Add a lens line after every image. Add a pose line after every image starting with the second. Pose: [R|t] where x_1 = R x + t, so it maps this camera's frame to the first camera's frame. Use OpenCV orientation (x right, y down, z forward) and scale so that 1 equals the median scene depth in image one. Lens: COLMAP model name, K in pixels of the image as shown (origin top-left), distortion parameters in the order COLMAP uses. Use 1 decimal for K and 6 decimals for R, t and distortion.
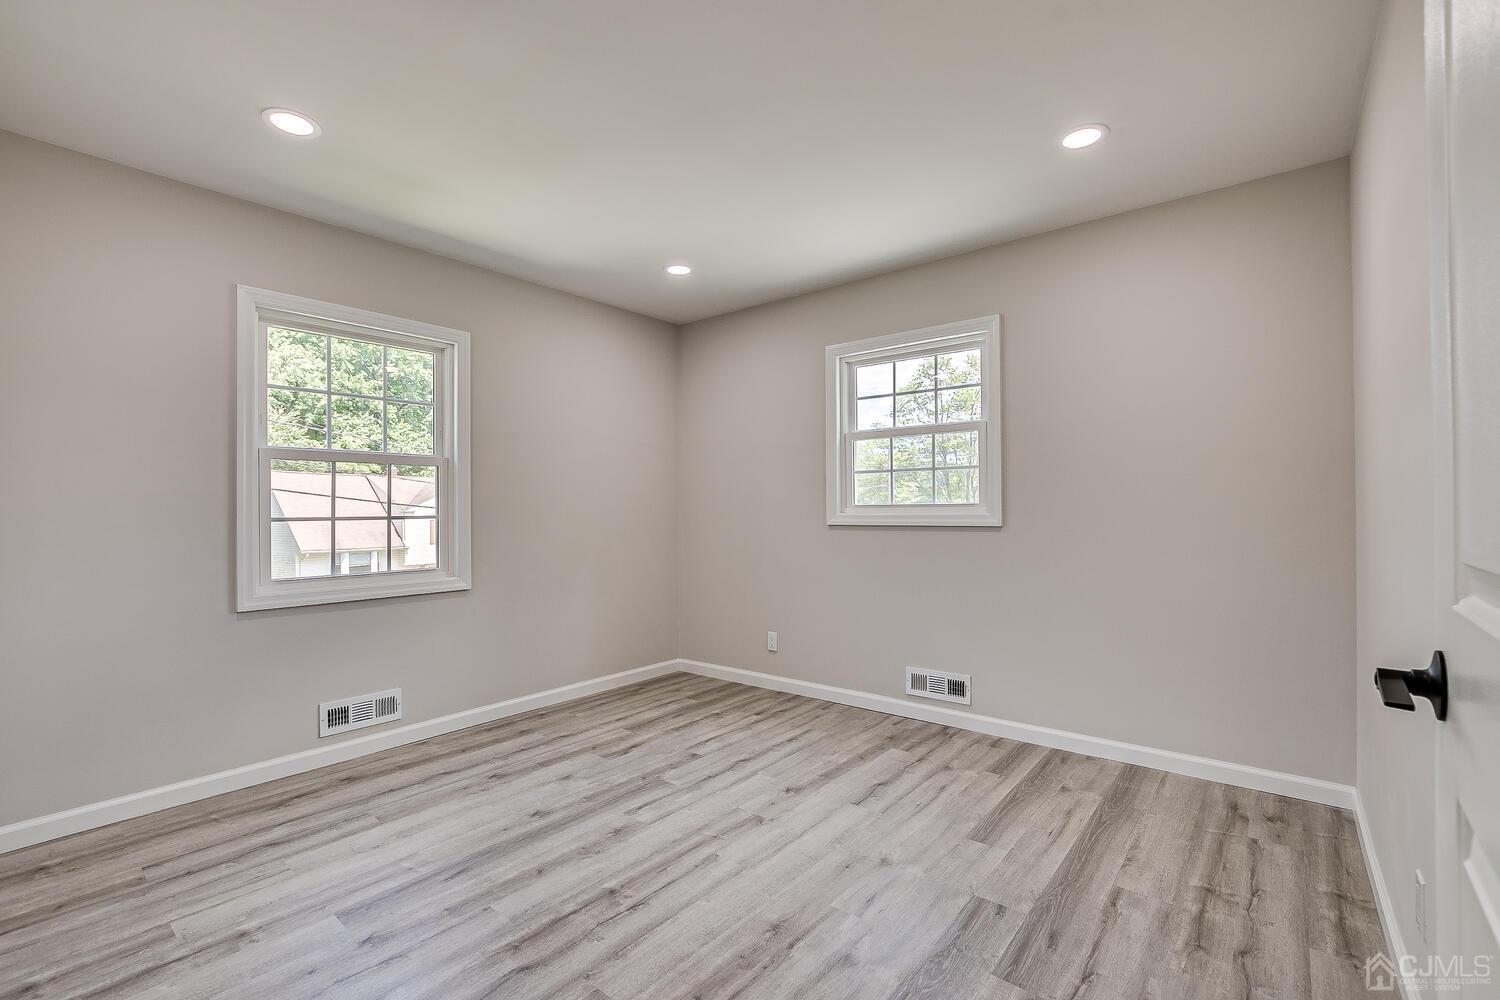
lens RADIAL K [[654.6, 0, 748.3], [0, 654.6, 503.4], [0, 0, 1]] dist [-0.023613, 0.003303]
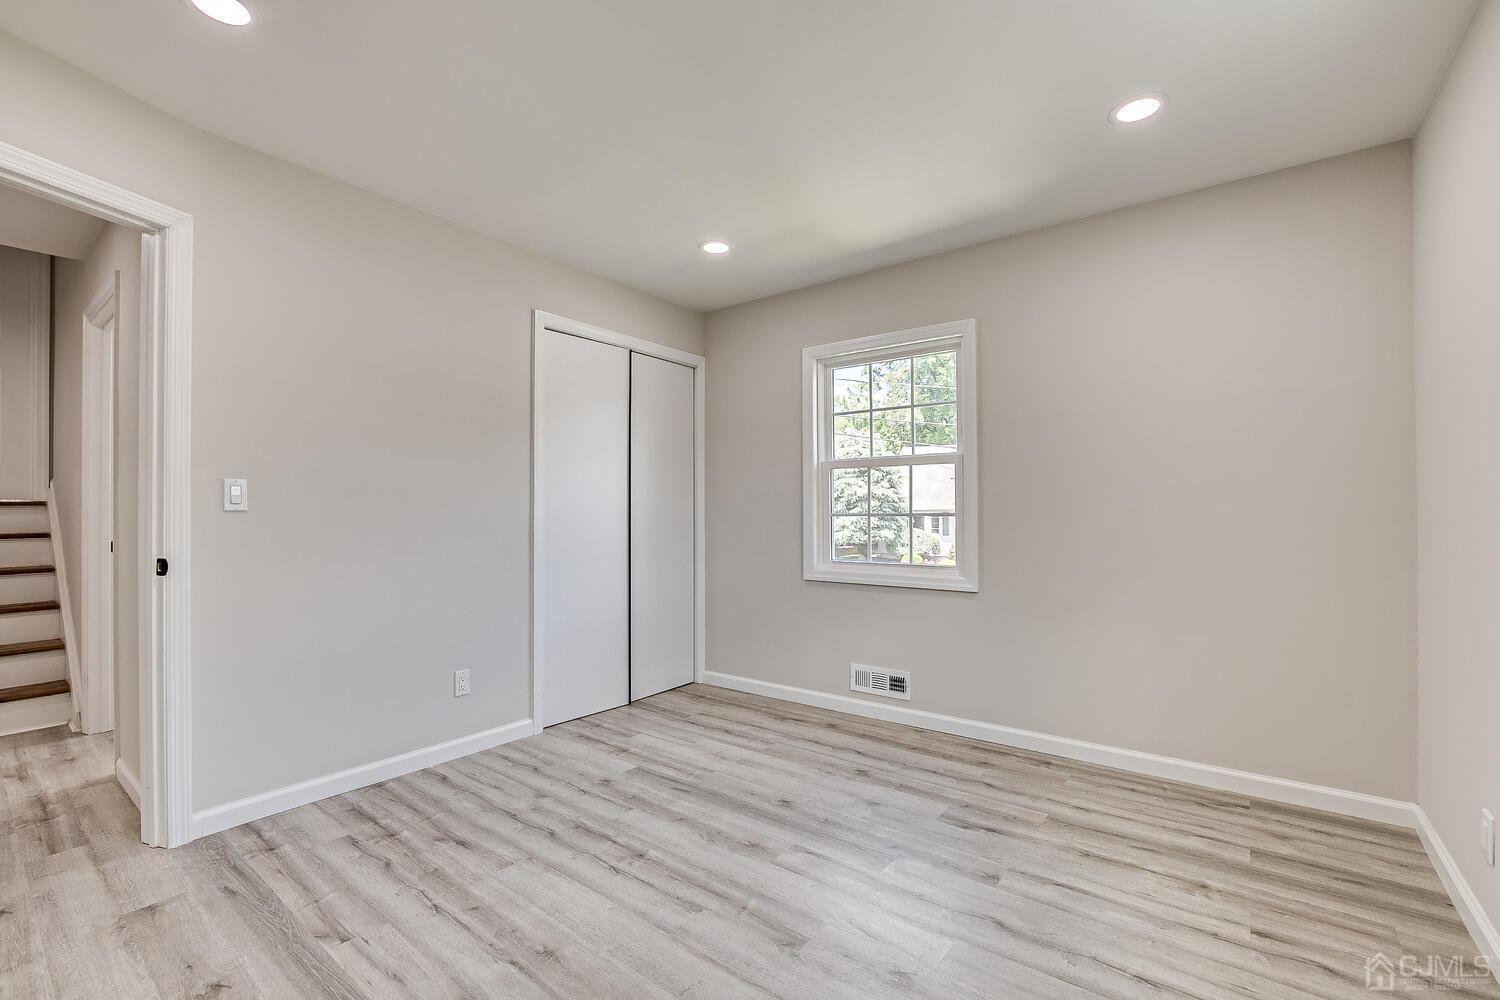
lens RADIAL K [[654.6, 0, 737.0], [0, 654.6, 499.2], [0, 0, 1]] dist [-0.023613, 0.003303]
pose [[0.020115, -0.010934, -0.999738, 0.582071], [0.011233, 0.999880, -0.010710, 0.005354], [0.999735, -0.011015, 0.020235, 0.740765]]
